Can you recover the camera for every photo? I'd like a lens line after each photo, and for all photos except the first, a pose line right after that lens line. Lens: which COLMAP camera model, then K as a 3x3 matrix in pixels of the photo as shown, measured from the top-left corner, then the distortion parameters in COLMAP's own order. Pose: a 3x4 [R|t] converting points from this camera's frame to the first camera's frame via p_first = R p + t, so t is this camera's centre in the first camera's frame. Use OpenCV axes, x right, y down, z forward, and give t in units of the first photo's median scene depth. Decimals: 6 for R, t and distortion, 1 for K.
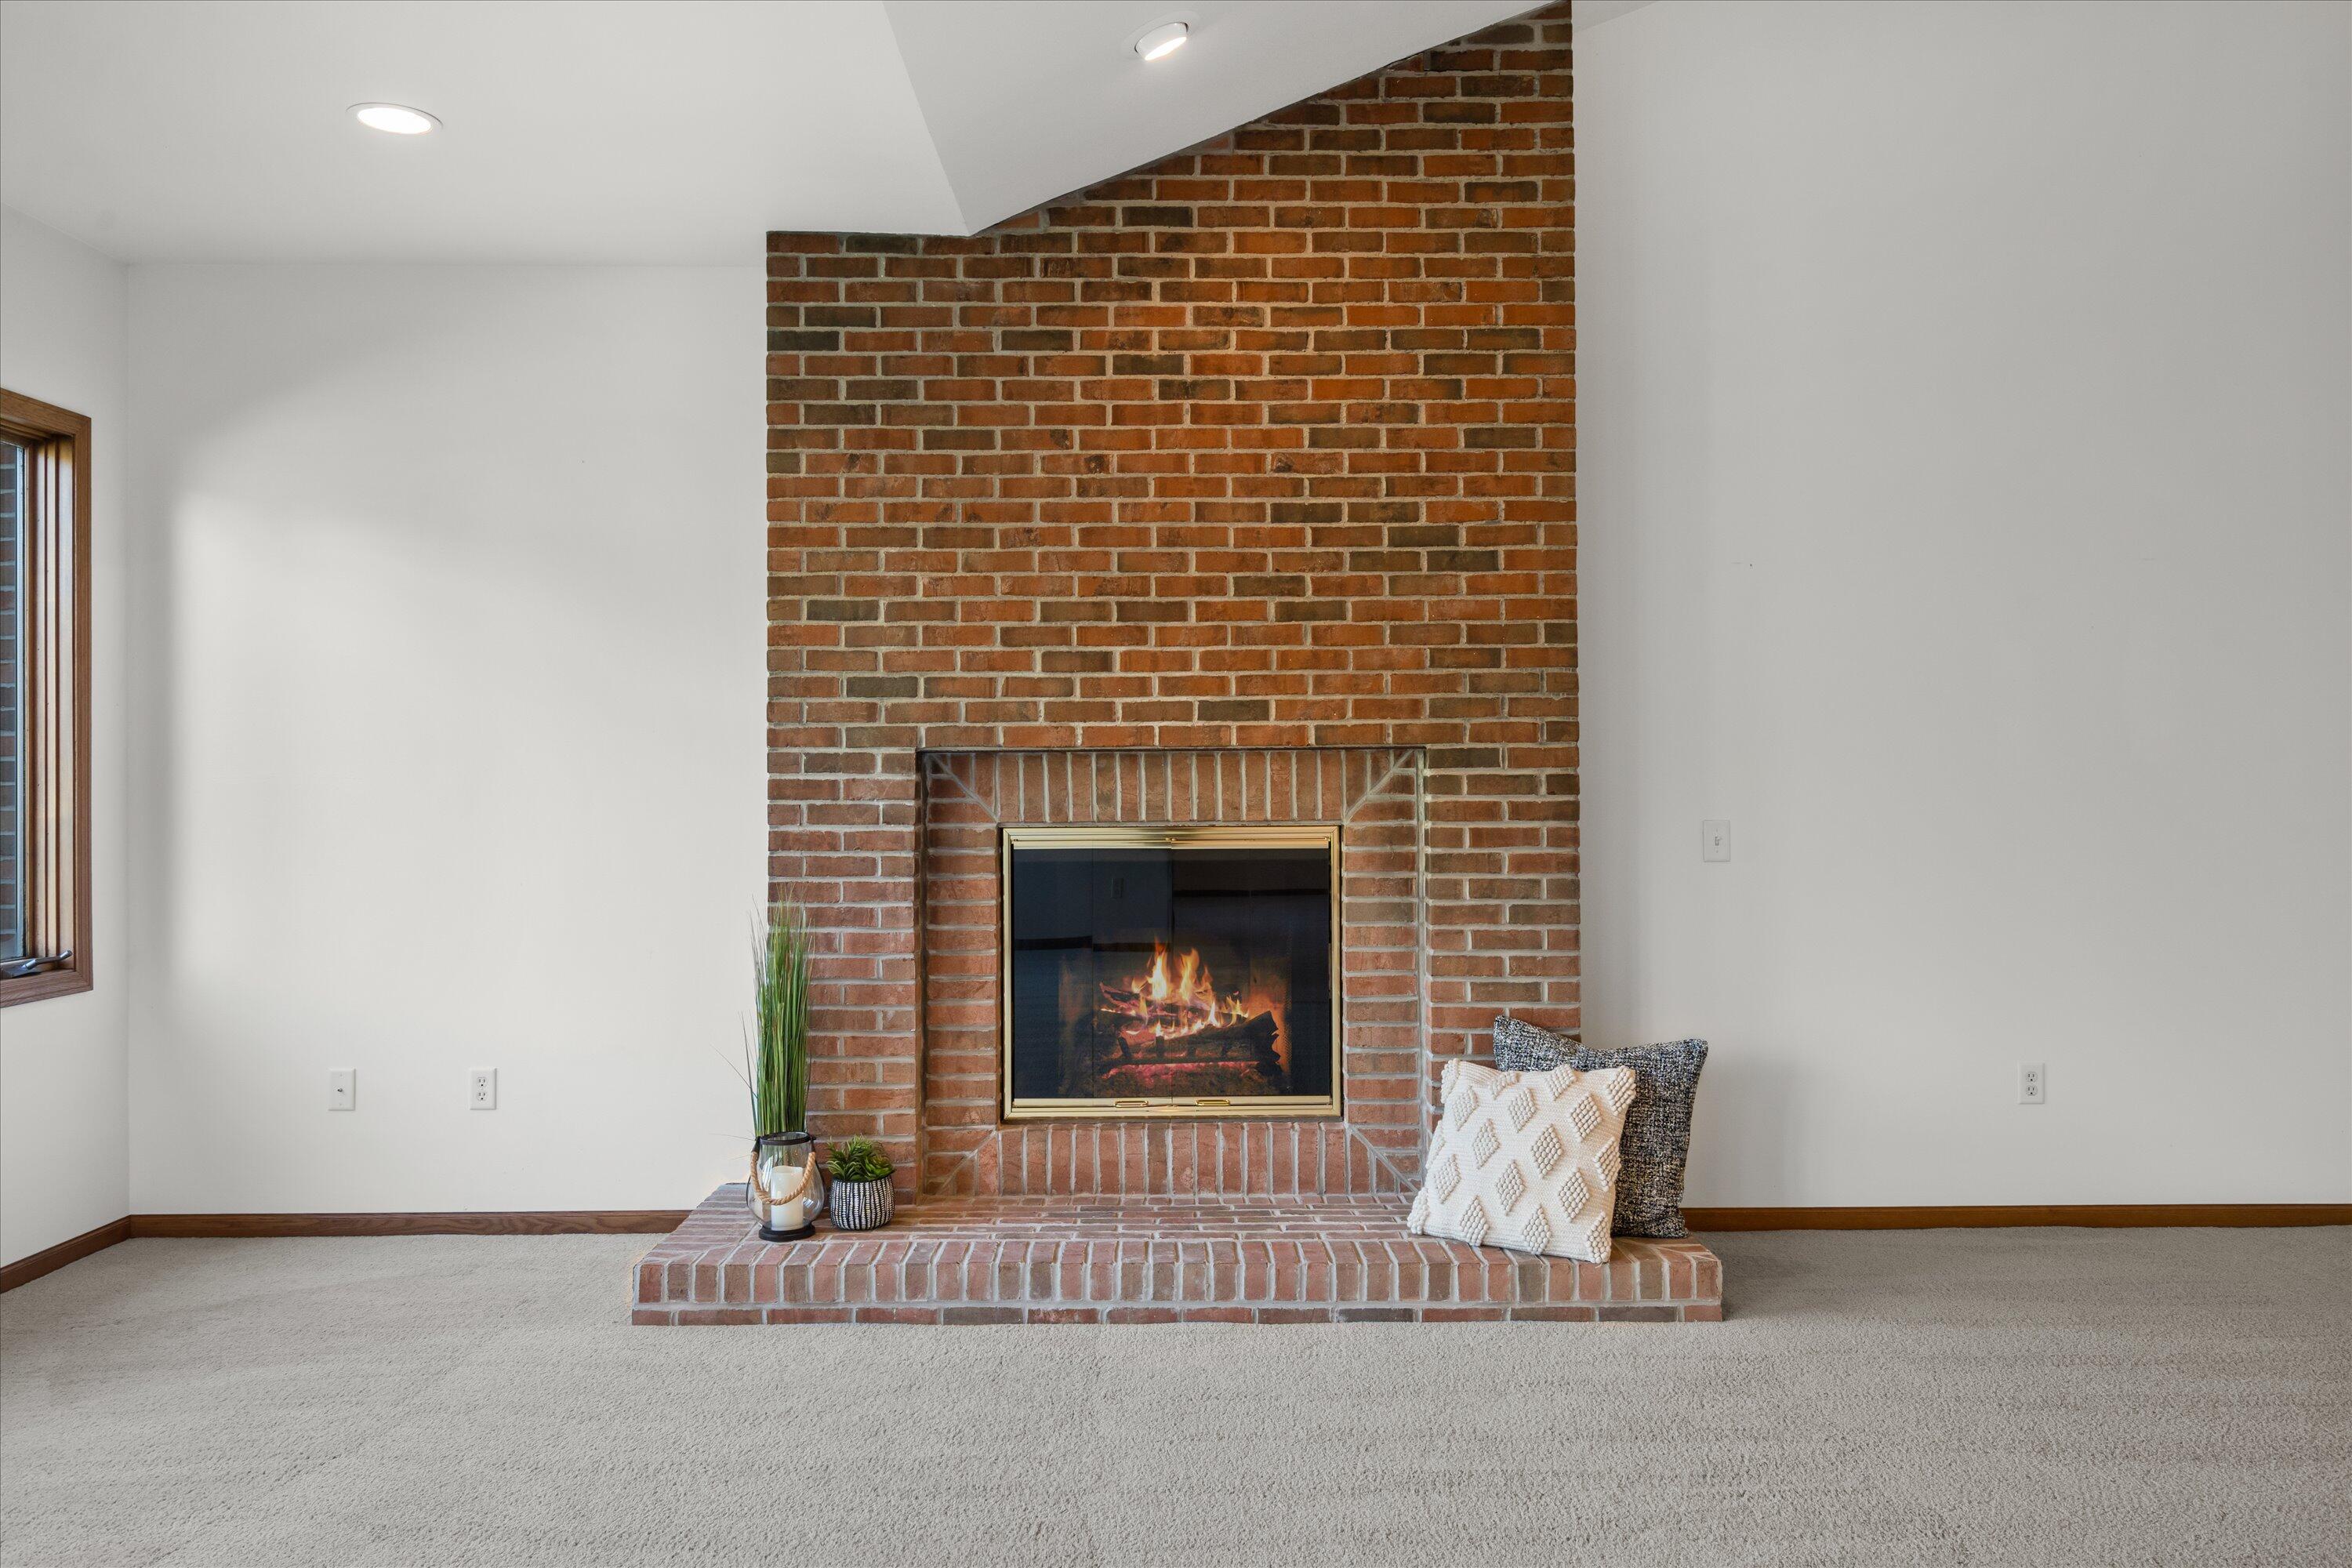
lens RADIAL K [[1625.2, 0, 1176.0], [0, 1625.2, 784.0], [0, 0, 1]] dist [0.005107, 0.000837]
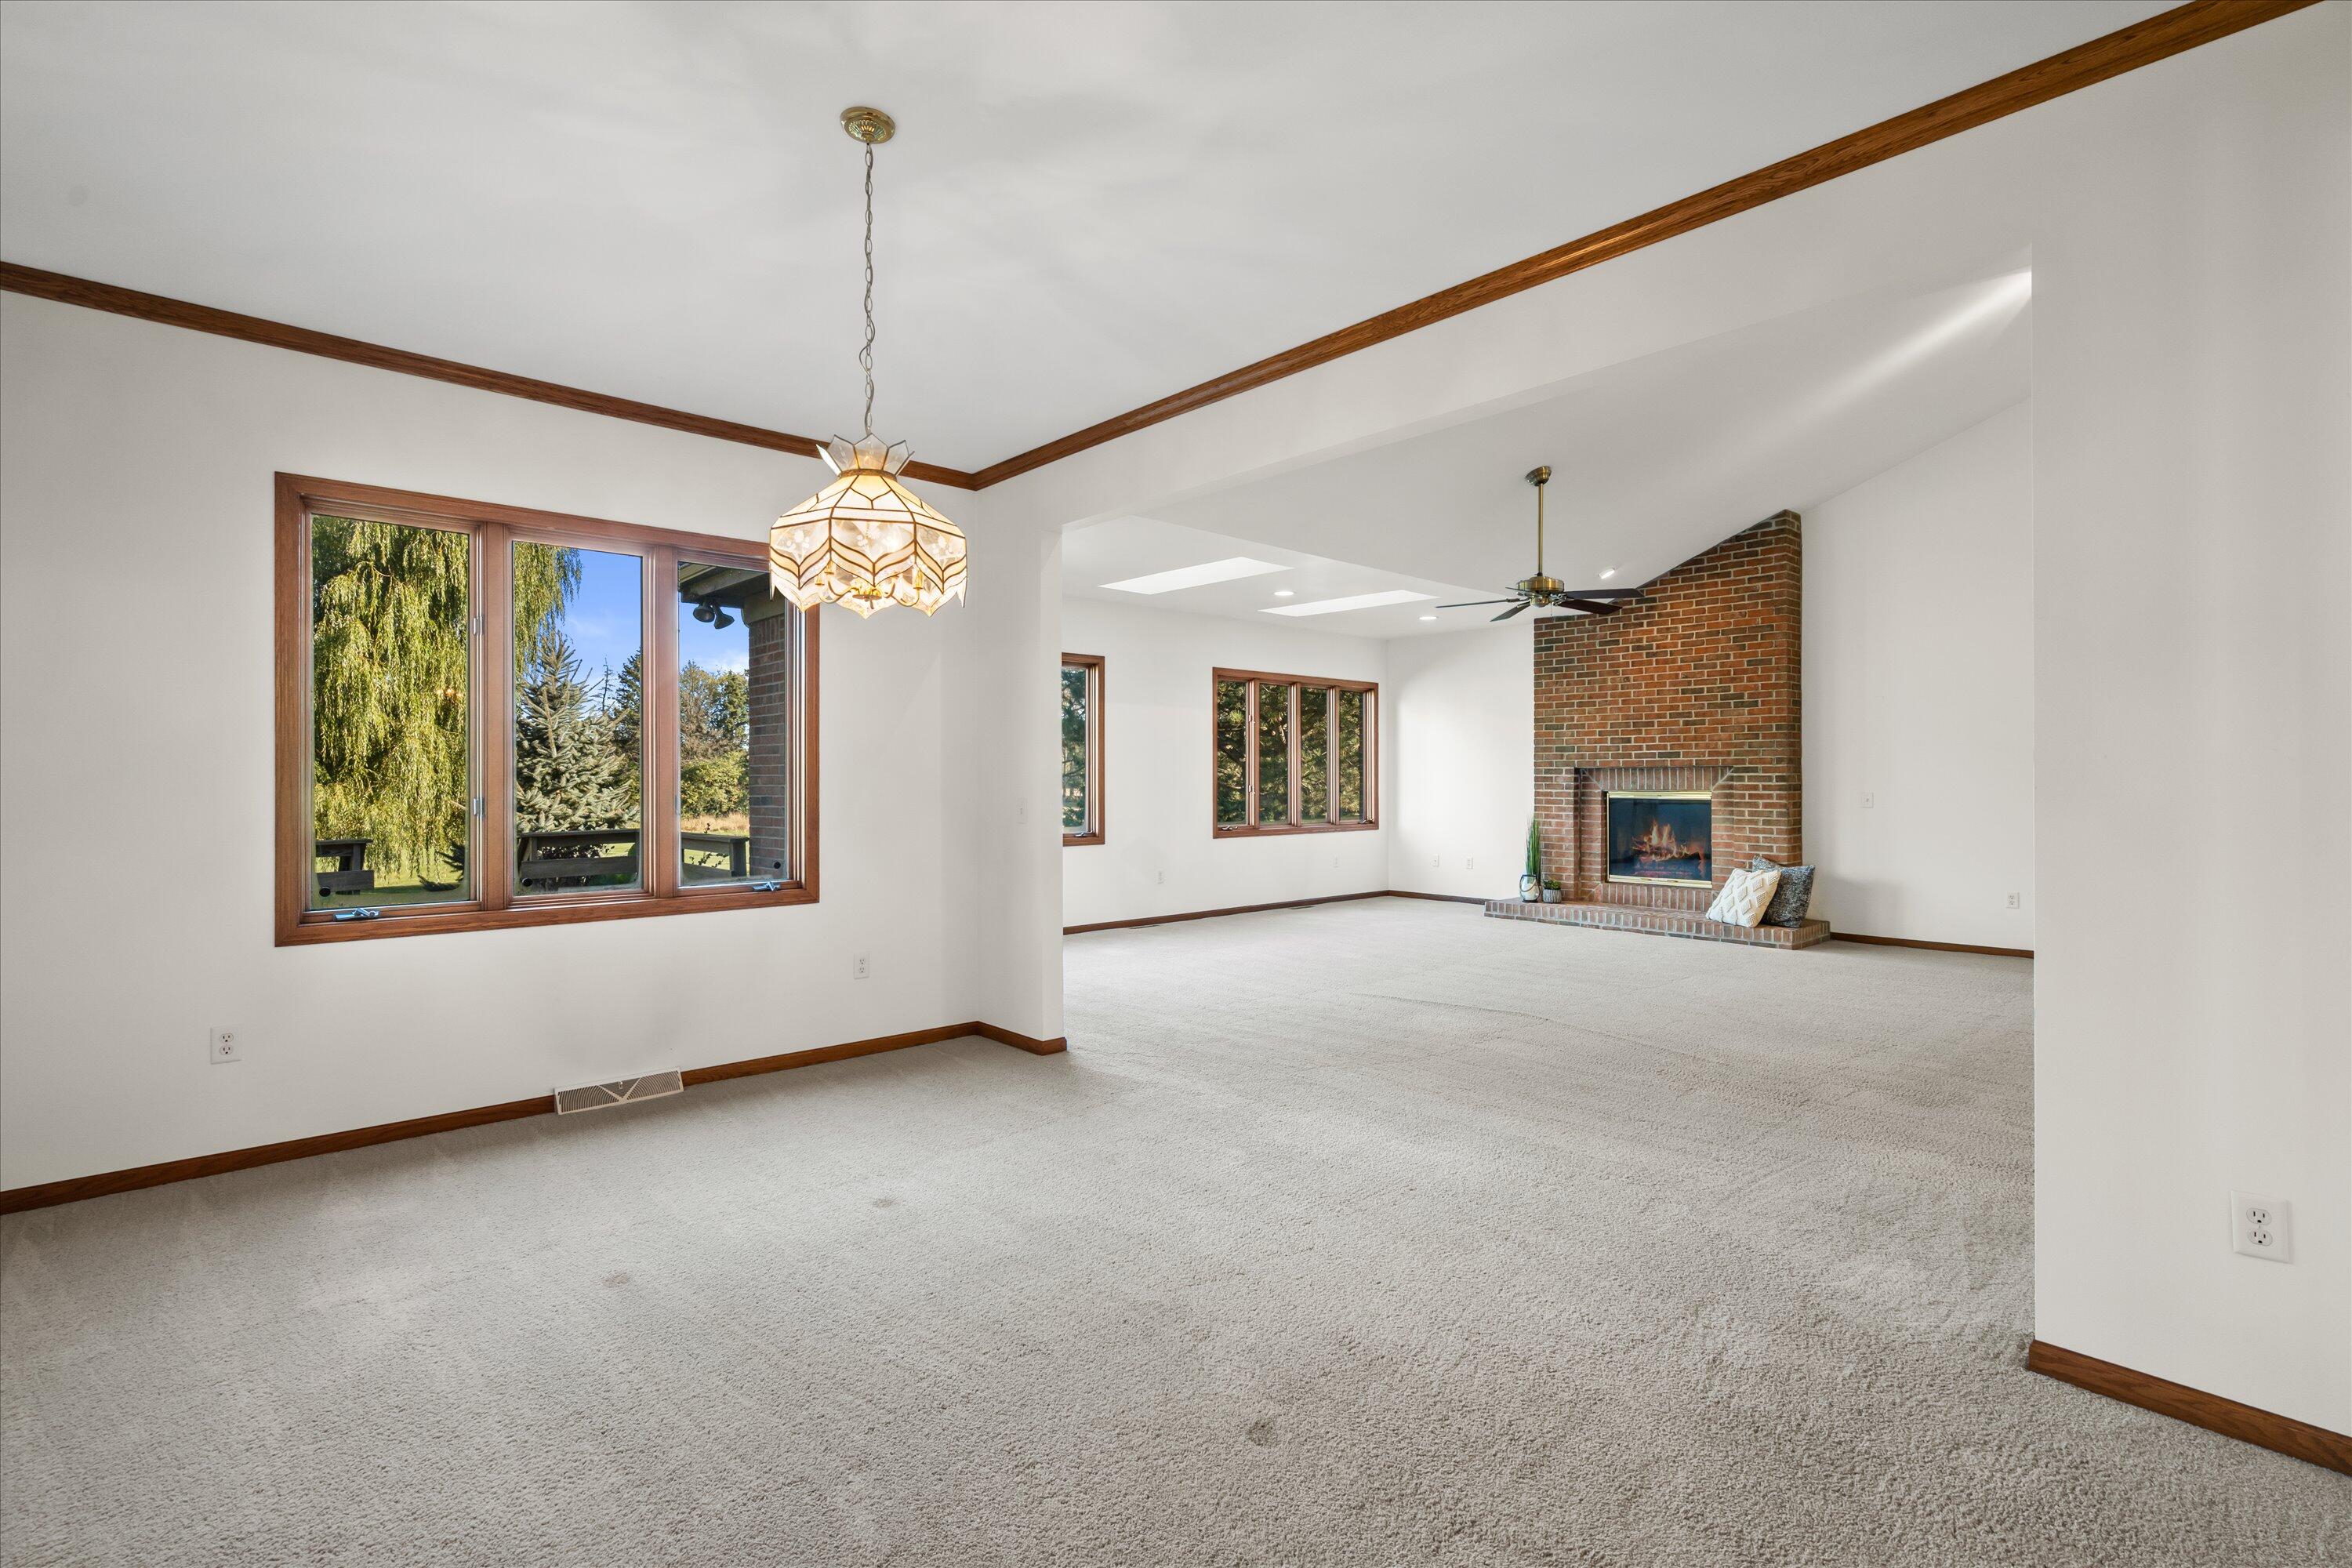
lens RADIAL K [[1165.1, 0, 1179.2], [0, 1165.1, 789.2], [0, 0, 1]] dist [-0.000606, -0.000190]
pose [[0.679950, 0.011632, -0.733166, 1.047122], [0.003400, 0.999813, 0.019015, -0.024766], [0.733250, -0.015422, 0.679784, -1.235810]]
